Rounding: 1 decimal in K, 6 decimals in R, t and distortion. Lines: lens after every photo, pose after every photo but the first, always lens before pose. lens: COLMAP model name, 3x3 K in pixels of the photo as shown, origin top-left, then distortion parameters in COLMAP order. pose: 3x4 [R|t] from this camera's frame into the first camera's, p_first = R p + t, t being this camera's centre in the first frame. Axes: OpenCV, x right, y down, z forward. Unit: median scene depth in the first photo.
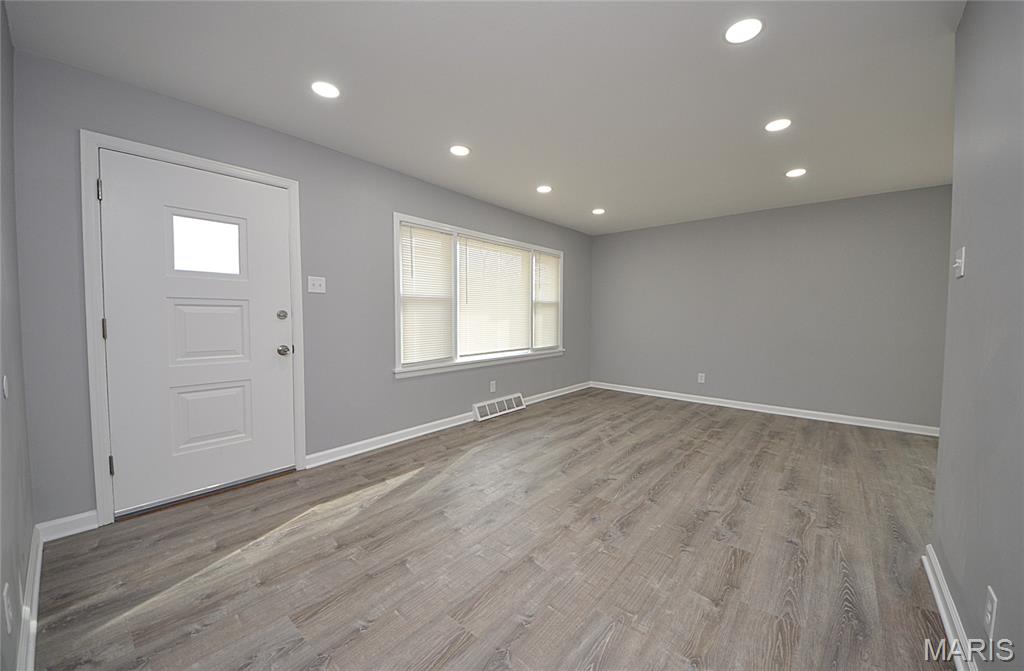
lens RADIAL K [[377.9, 0, 526.2], [0, 377.9, 324.2], [0, 0, 1]] dist [0.064679, -0.000005]
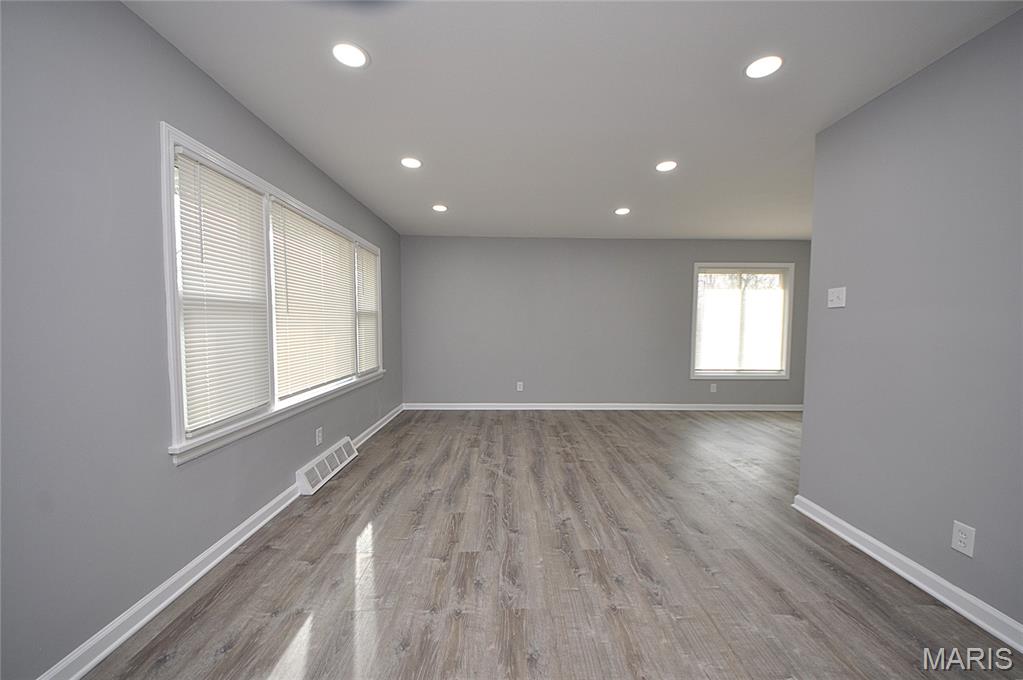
lens RADIAL K [[362.4, 0, 517.2], [0, 362.4, 343.9], [0, 0, 1]] dist [0.049356, -0.030592]
pose [[0.744838, -0.032178, 0.666469, -0.301087], [0.007433, 0.999175, 0.039935, -0.027581], [-0.667204, -0.024792, 0.744463, 0.329296]]
